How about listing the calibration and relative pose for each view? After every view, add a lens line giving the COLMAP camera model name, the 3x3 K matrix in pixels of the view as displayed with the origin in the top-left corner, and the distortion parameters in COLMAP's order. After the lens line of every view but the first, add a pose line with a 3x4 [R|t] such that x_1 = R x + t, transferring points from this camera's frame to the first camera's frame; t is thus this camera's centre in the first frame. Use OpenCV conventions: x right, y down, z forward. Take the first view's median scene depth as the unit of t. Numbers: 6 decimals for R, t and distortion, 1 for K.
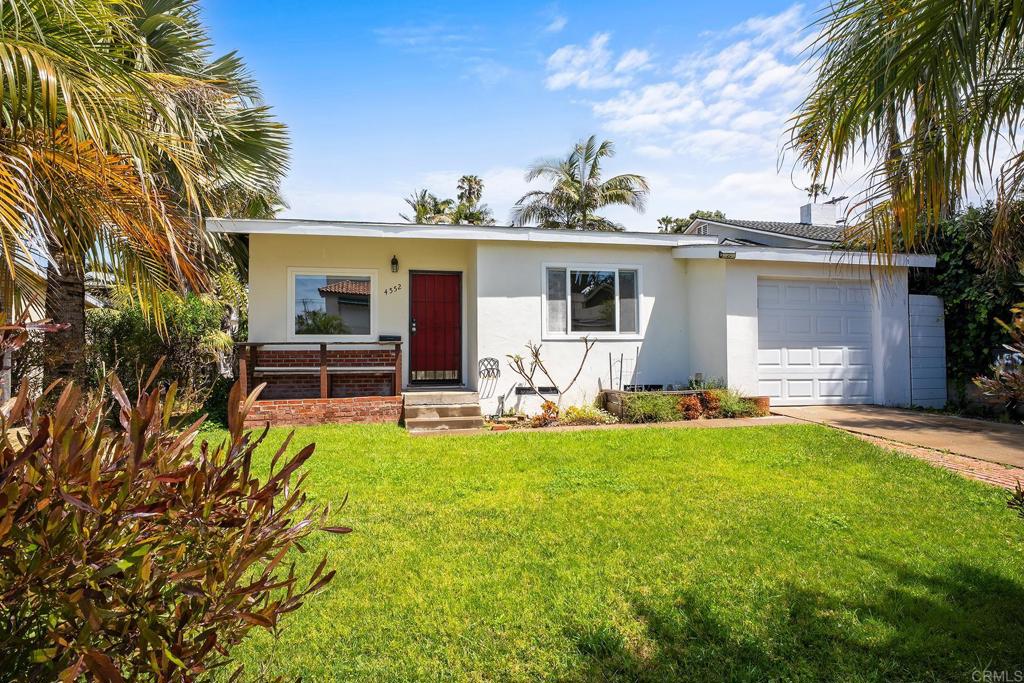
lens RADIAL K [[635.5, 0, 520.3], [0, 635.5, 340.5], [0, 0, 1]] dist [0.009009, 0.001111]
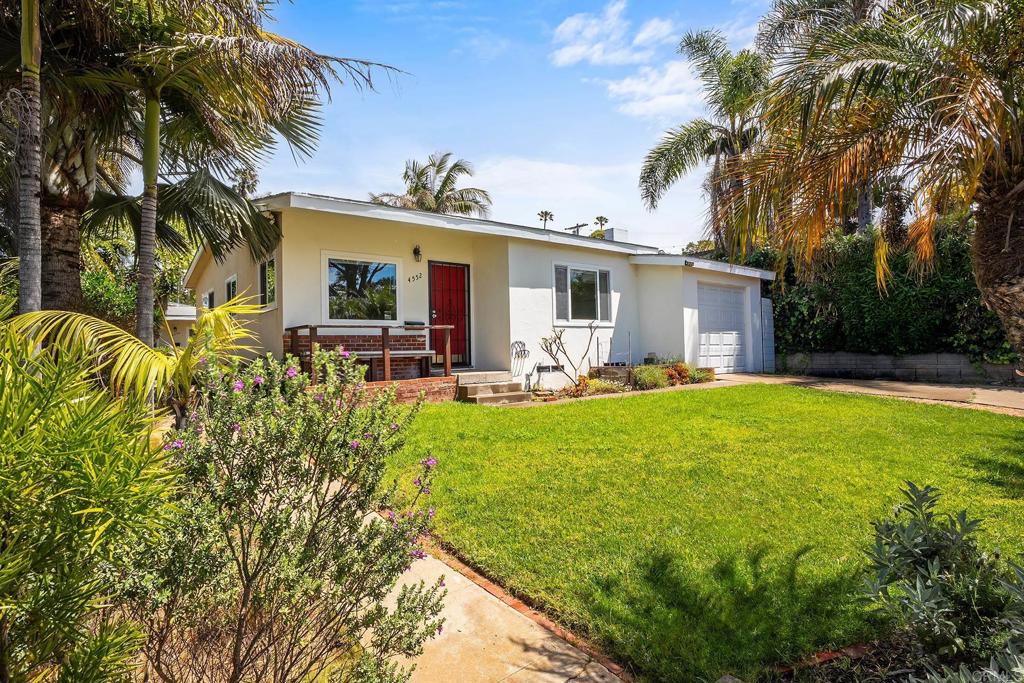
lens RADIAL K [[566.4, 0, 537.9], [0, 566.4, 341.1], [0, 0, 1]] dist [-0.005200, 0.001785]
pose [[0.886619, -0.005696, 0.462465, -0.474171], [0.002378, 0.999967, 0.007757, 0.018835], [-0.462494, -0.005778, 0.886604, 0.072544]]
